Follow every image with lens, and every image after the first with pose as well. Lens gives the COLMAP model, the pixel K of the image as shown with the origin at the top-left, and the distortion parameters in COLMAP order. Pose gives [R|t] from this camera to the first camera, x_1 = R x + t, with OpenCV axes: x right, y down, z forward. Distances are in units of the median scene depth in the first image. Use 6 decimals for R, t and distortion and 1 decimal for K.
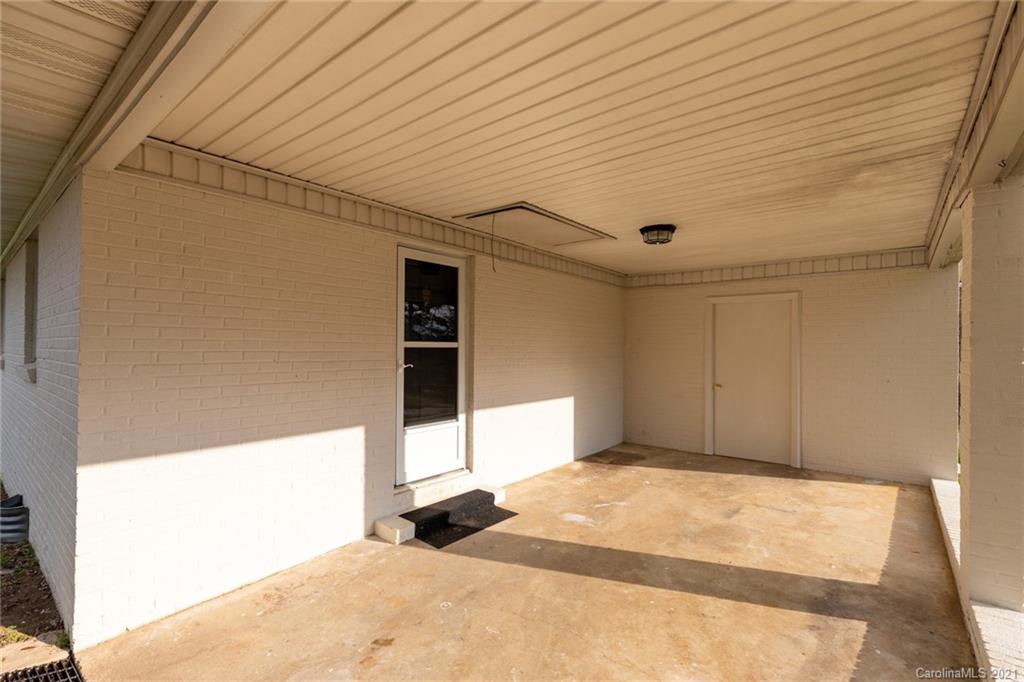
lens RADIAL K [[468.0, 0, 517.1], [0, 468.0, 340.8], [0, 0, 1]] dist [0.002860, 0.000221]
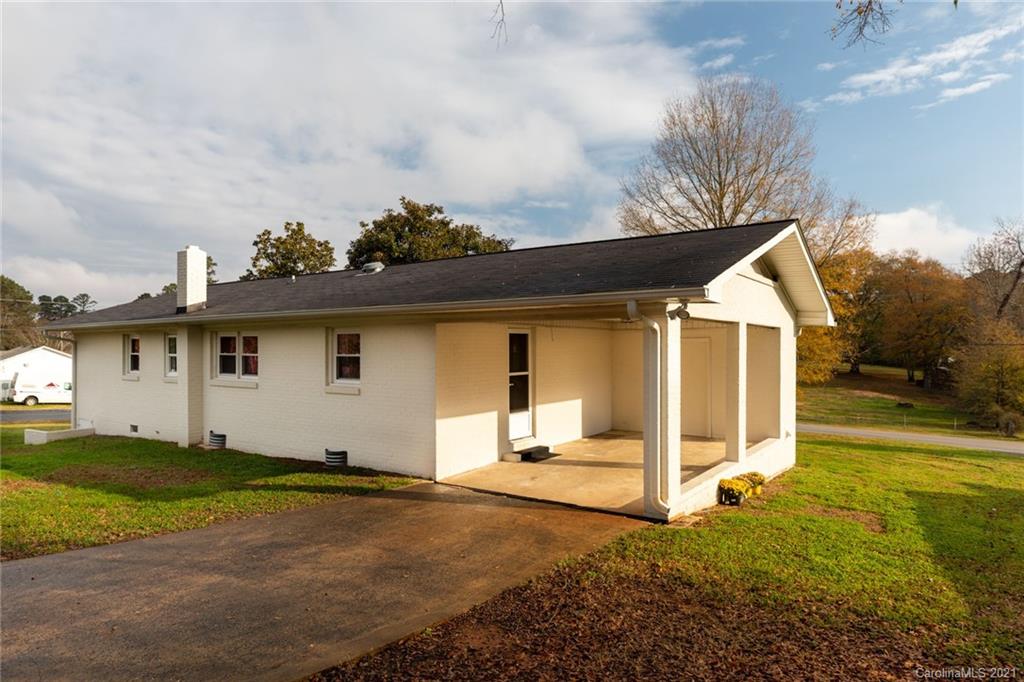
lens RADIAL K [[615.3, 0, 514.7], [0, 615.3, 342.2], [0, 0, 1]] dist [0.009327, 0.000944]
pose [[0.997373, -0.007636, 0.072037, -0.393269], [0.007435, 0.999968, 0.003057, -0.136512], [-0.072058, -0.002514, 0.997397, -1.674537]]
